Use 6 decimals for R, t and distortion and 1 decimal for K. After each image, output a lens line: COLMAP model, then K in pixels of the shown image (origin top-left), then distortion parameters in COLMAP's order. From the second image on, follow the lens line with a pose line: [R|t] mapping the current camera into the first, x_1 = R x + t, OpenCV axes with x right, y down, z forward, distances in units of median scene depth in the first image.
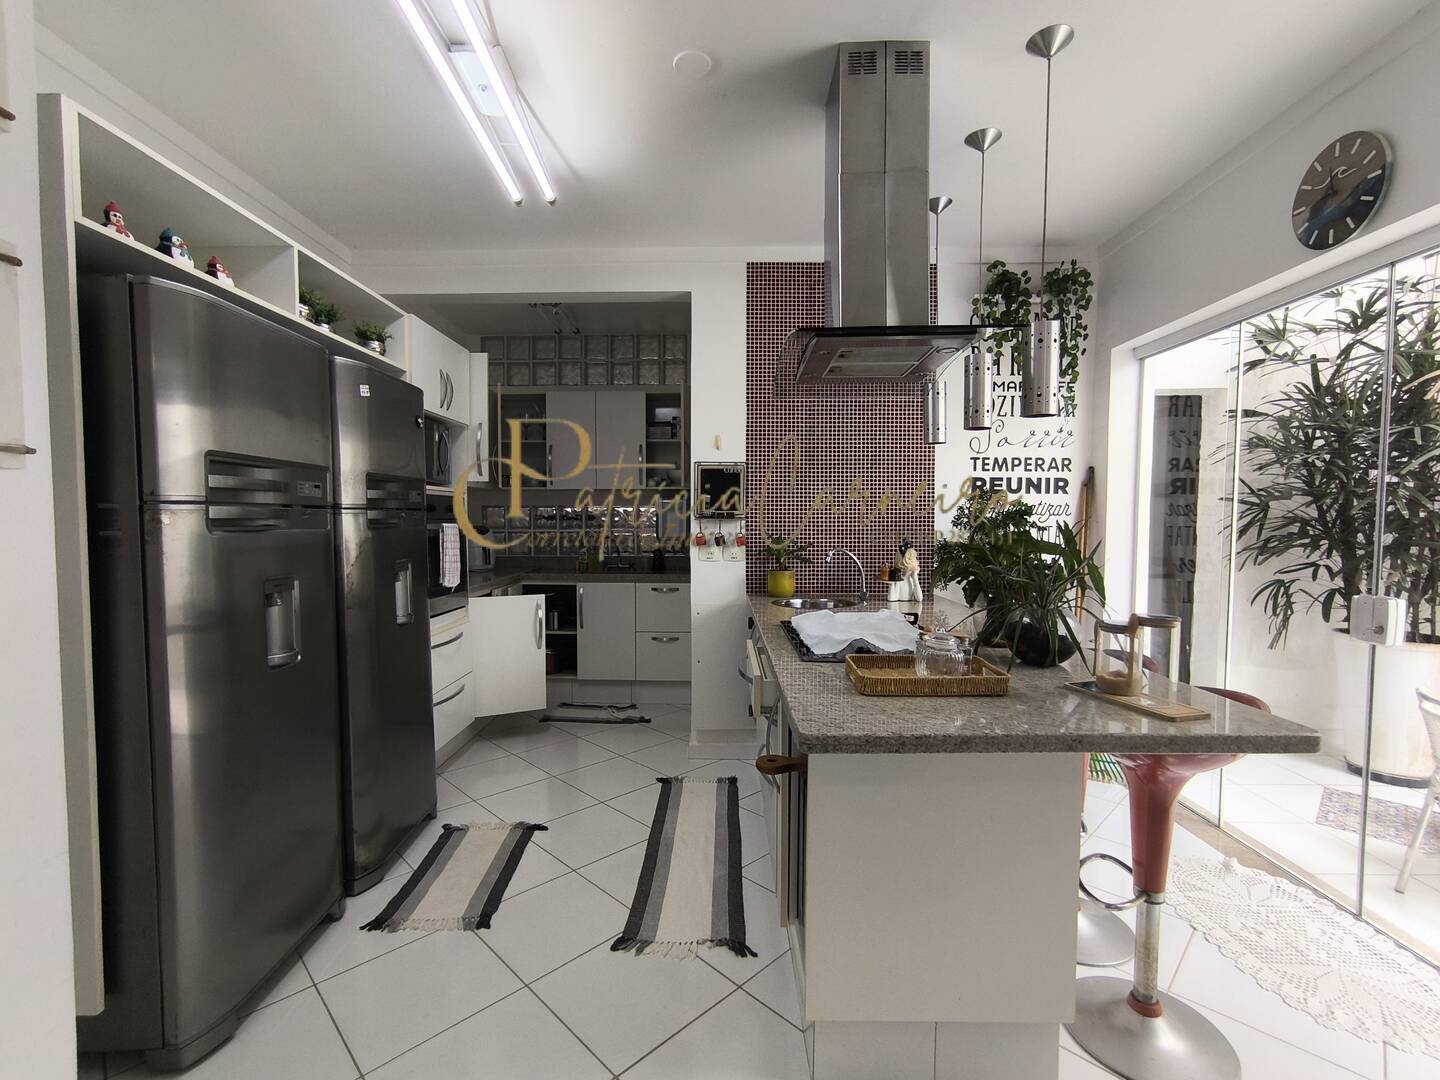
lens RADIAL K [[656.4, 0, 719.6], [0, 656.4, 543.0], [0, 0, 1]] dist [-0.000654, 0.002294]
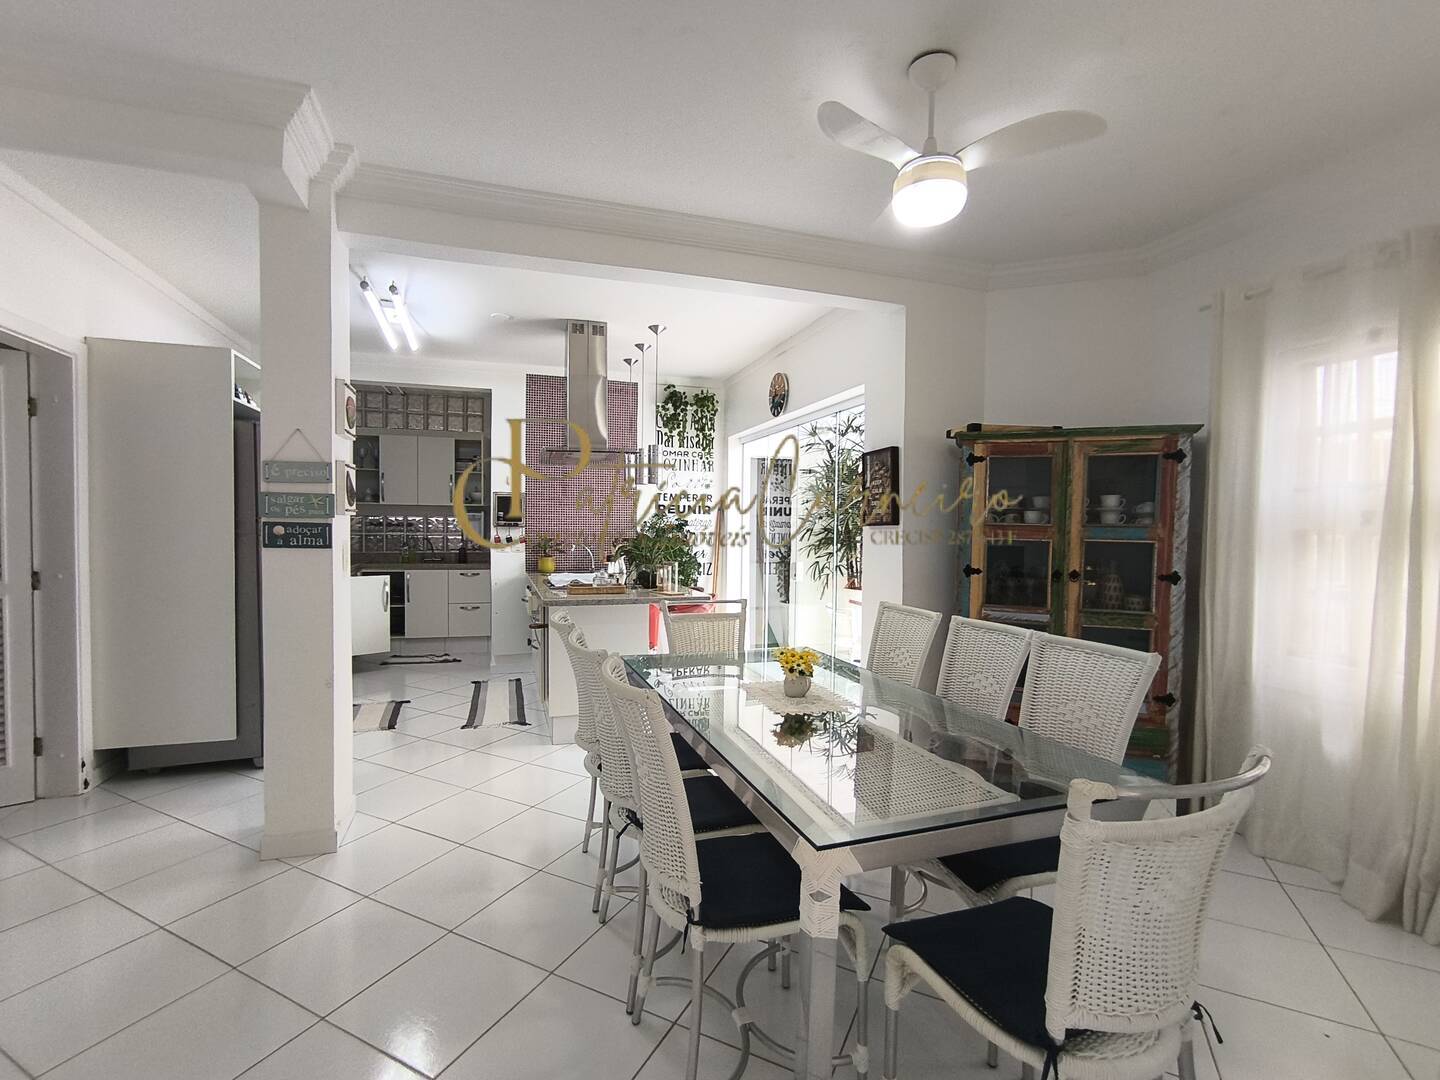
lens RADIAL K [[656.4, 0, 685.5], [0, 656.4, 543.6], [0, 0, 1]] dist [-0.000654, 0.002294]
pose [[0.961849, 0.000406, 0.273579, -0.026199], [0.001918, 0.999964, -0.008226, 0.019427], [-0.273573, 0.008437, 0.961814, -0.712026]]
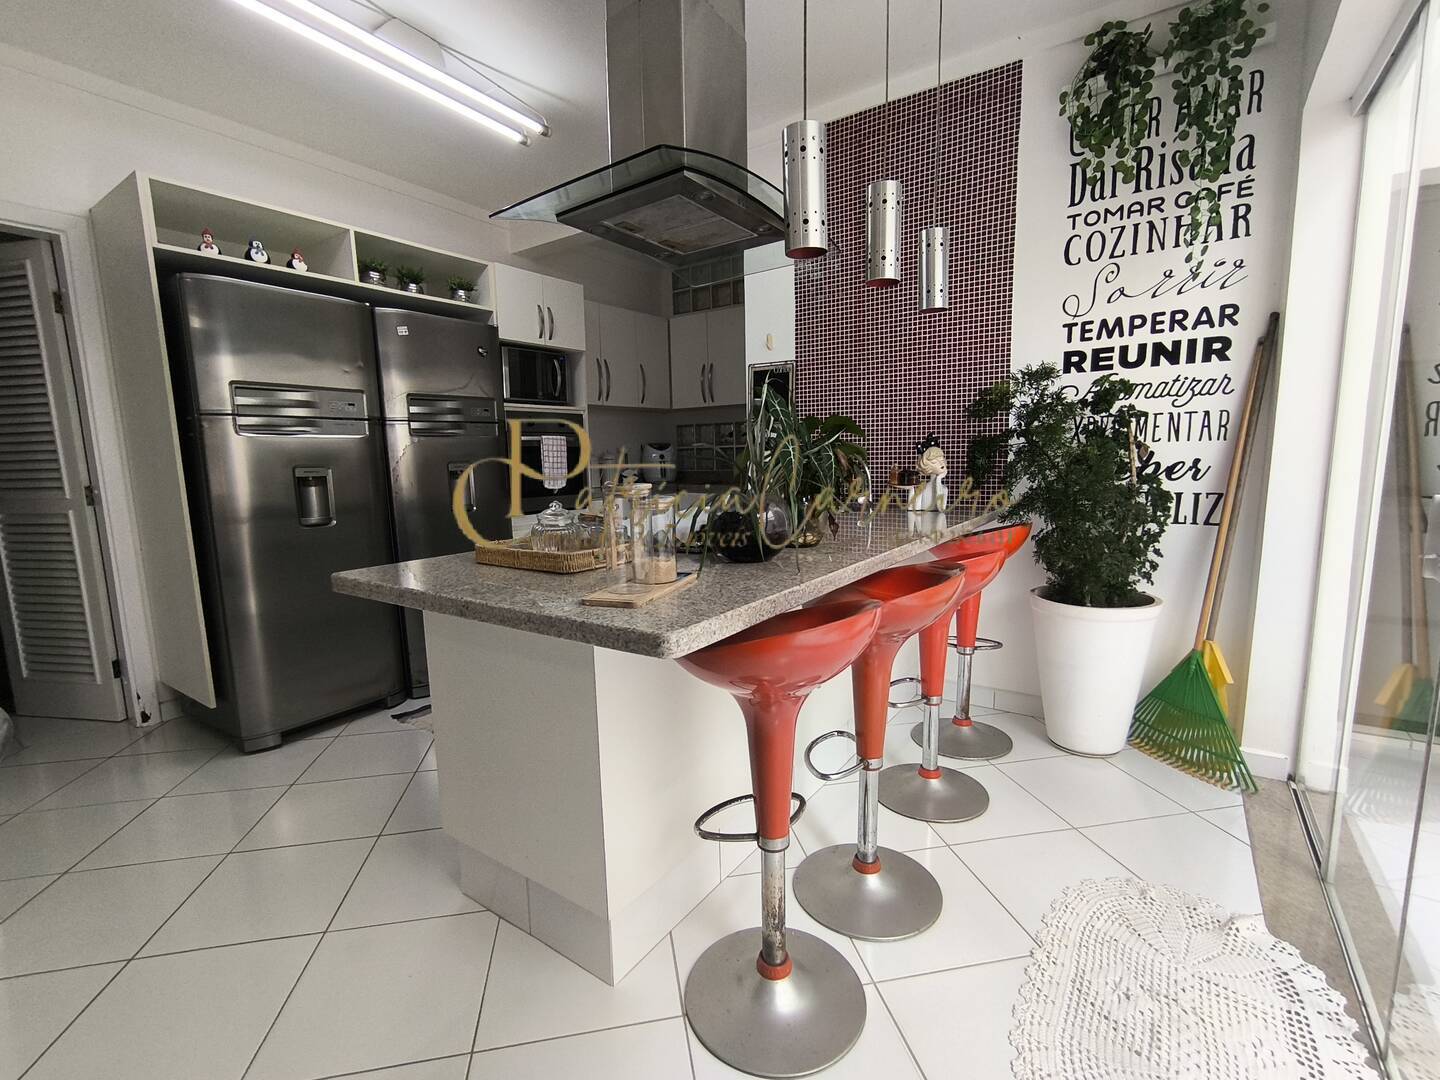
lens RADIAL K [[656.4, 0, 724.4], [0, 656.4, 546.0], [0, 0, 1]] dist [-0.000654, 0.002294]
pose [[0.824388, 0.057446, -0.563102, 0.497262], [0.001185, 0.994659, 0.103208, 0.041722], [0.566023, -0.085751, 0.819917, 0.157503]]
